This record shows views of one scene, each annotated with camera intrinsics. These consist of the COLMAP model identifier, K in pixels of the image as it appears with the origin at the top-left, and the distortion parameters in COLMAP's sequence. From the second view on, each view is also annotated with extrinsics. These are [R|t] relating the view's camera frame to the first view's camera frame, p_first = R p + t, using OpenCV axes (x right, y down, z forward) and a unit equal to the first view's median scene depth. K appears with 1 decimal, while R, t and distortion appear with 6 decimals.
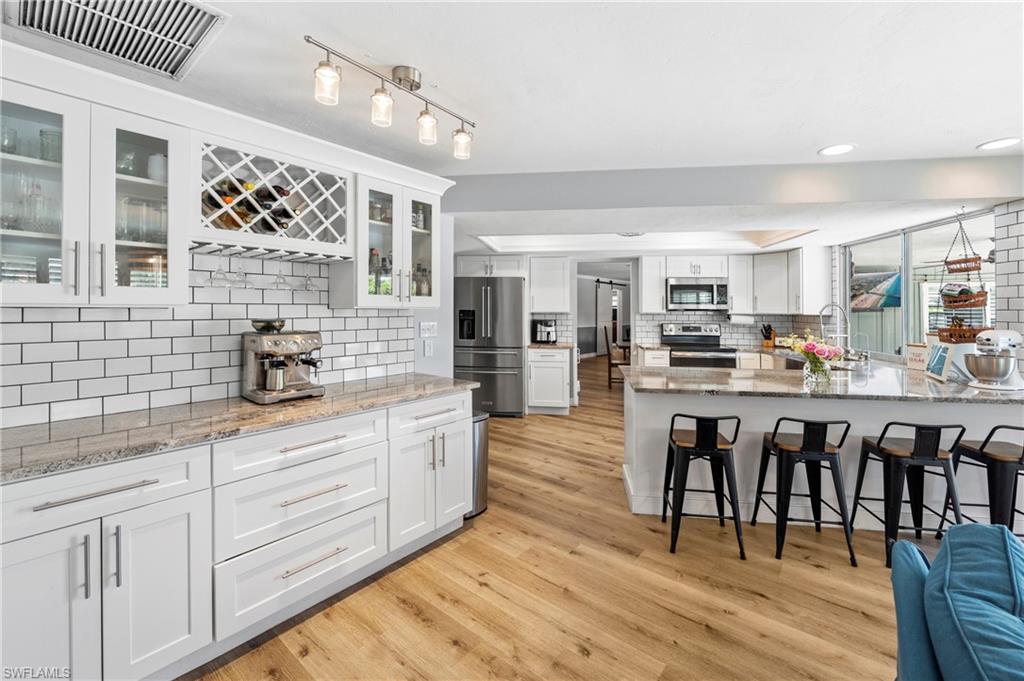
lens RADIAL K [[431.4, 0, 509.5], [0, 431.4, 311.1], [0, 0, 1]] dist [-0.007905, 0.000085]
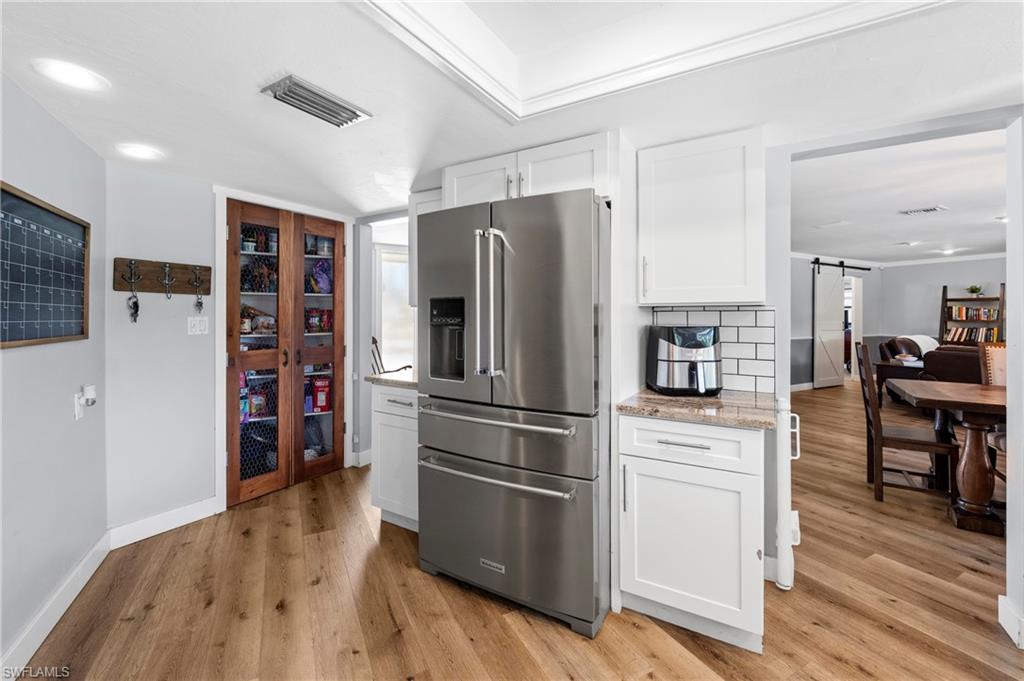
lens RADIAL K [[428.6, 0, 513.1], [0, 428.6, 318.9], [0, 0, 1]] dist [-0.012776, -0.000101]
pose [[0.925677, -0.001657, -0.378311, 0.110083], [0.002718, 0.999994, 0.002272, 0.016624], [0.378305, -0.003131, 0.925676, 0.813839]]
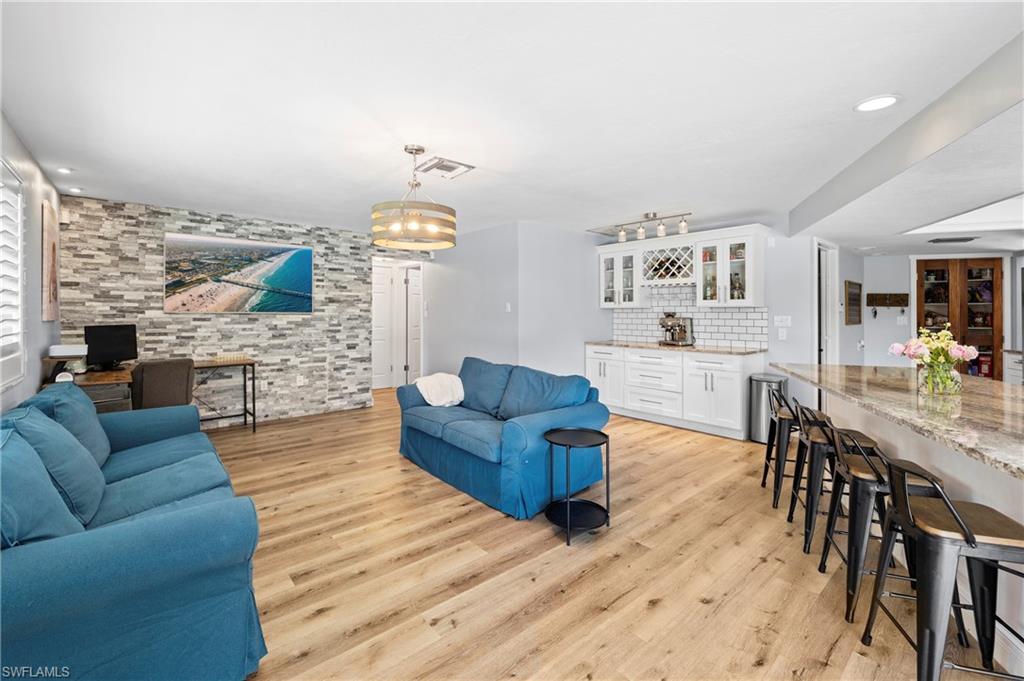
lens RADIAL K [[426.8, 0, 514.4], [0, 426.8, 308.5], [0, 0, 1]] dist [-0.006998, 0.000120]
pose [[-0.166674, -0.019619, -0.985817, 0.956432], [-0.010109, 0.999783, -0.018188, 0.024534], [0.985960, 0.006934, -0.166836, 0.244038]]
